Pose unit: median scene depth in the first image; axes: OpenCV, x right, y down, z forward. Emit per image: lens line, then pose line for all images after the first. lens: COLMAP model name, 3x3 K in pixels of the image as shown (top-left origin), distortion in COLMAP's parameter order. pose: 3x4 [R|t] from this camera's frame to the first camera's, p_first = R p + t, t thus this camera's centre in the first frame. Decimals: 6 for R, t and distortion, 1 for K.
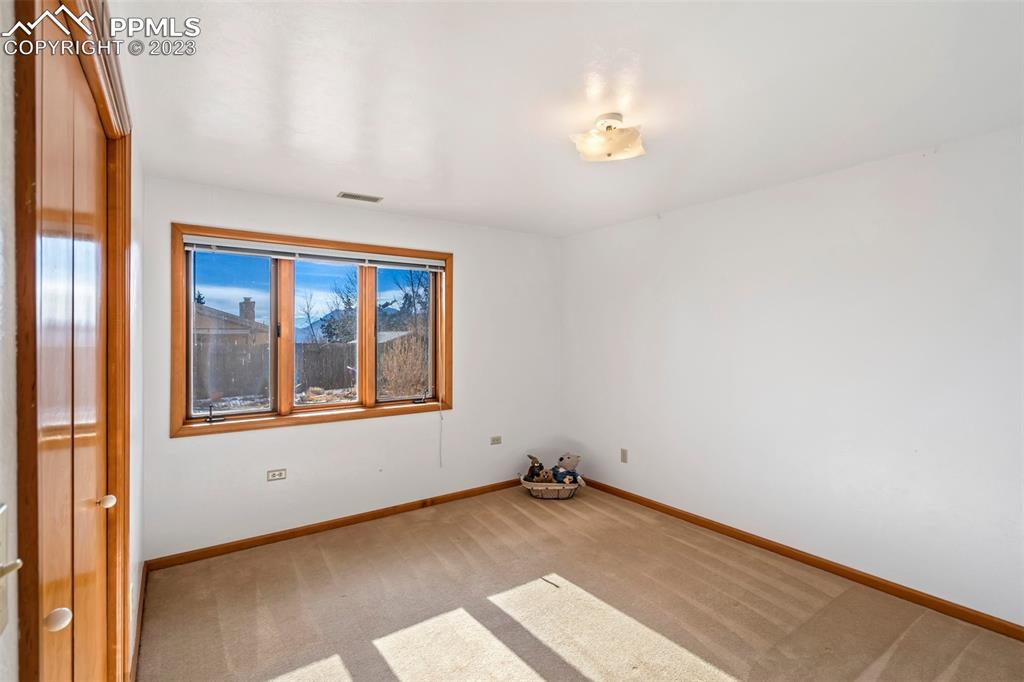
lens RADIAL K [[470.4, 0, 517.7], [0, 470.4, 341.6], [0, 0, 1]] dist [-0.003484, 0.000725]
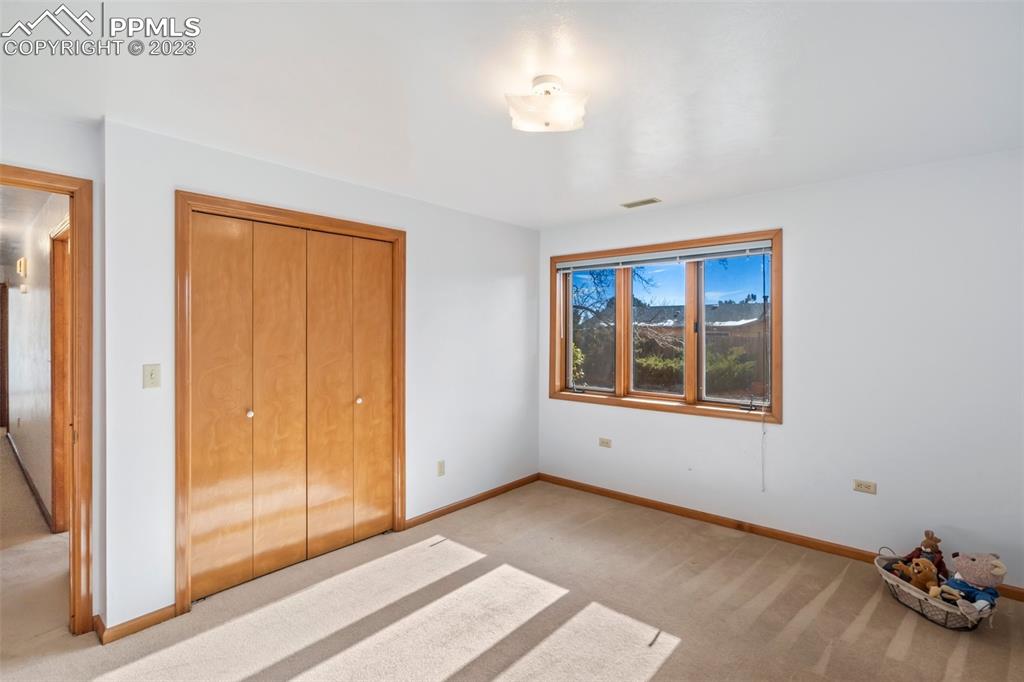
lens RADIAL K [[470.4, 0, 516.2], [0, 470.4, 334.7], [0, 0, 1]] dist [-0.003484, 0.000725]
pose [[0.250861, 0.010040, -0.967971, 0.549409], [-0.013899, 0.999880, 0.006769, -0.007429], [0.967923, 0.011756, 0.250971, 0.392219]]
